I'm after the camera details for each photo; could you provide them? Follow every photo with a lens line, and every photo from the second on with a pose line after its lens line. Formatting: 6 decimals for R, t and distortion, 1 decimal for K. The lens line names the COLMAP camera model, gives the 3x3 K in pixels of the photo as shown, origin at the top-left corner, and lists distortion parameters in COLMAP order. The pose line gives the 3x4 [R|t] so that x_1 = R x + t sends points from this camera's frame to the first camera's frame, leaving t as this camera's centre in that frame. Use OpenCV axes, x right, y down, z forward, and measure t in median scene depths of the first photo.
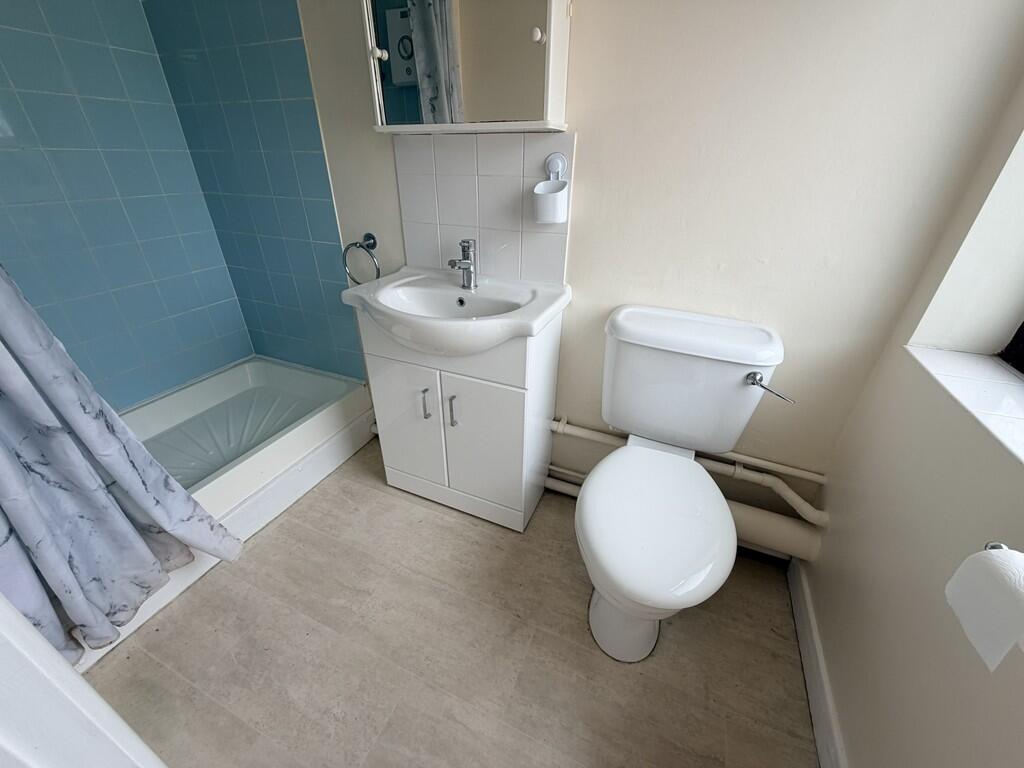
lens RADIAL K [[405.3, 0, 514.4], [0, 405.3, 385.0], [0, 0, 1]] dist [0.000976, 0.000205]
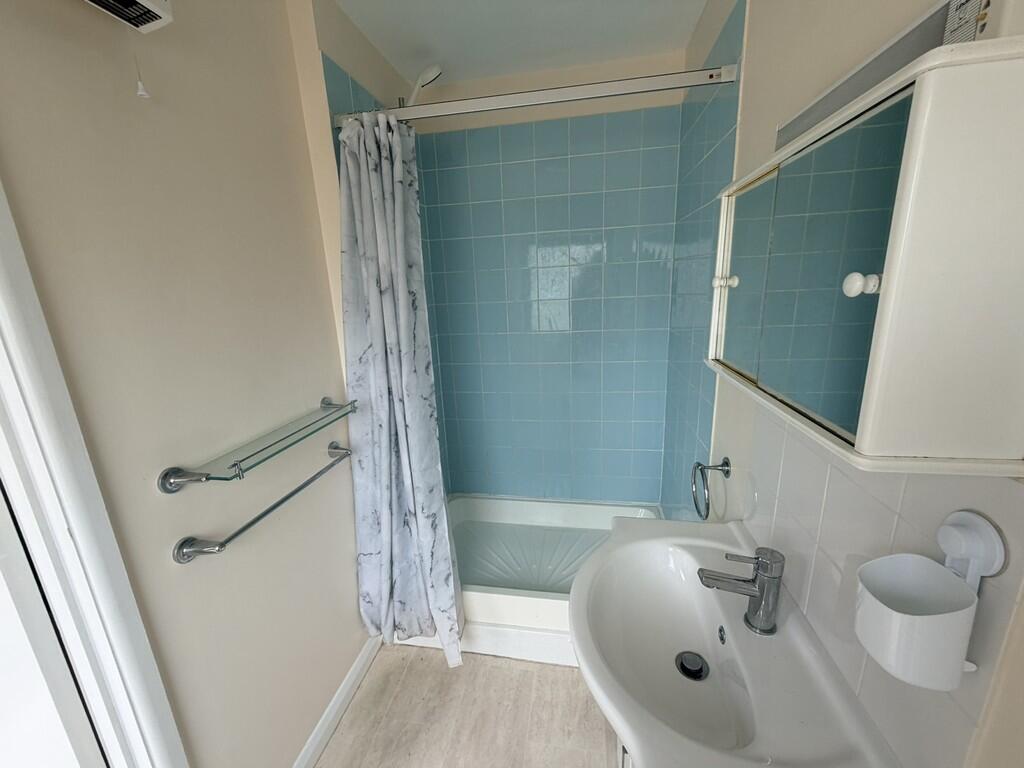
lens RADIAL K [[405.3, 0, 511.8], [0, 405.3, 385.5], [0, 0, 1]] dist [0.000976, 0.000205]
pose [[0.230132, 0.219995, -0.947967, 0.326259], [-0.438385, 0.893112, 0.100840, -0.539790], [0.868825, 0.392368, 0.301976, 0.495556]]
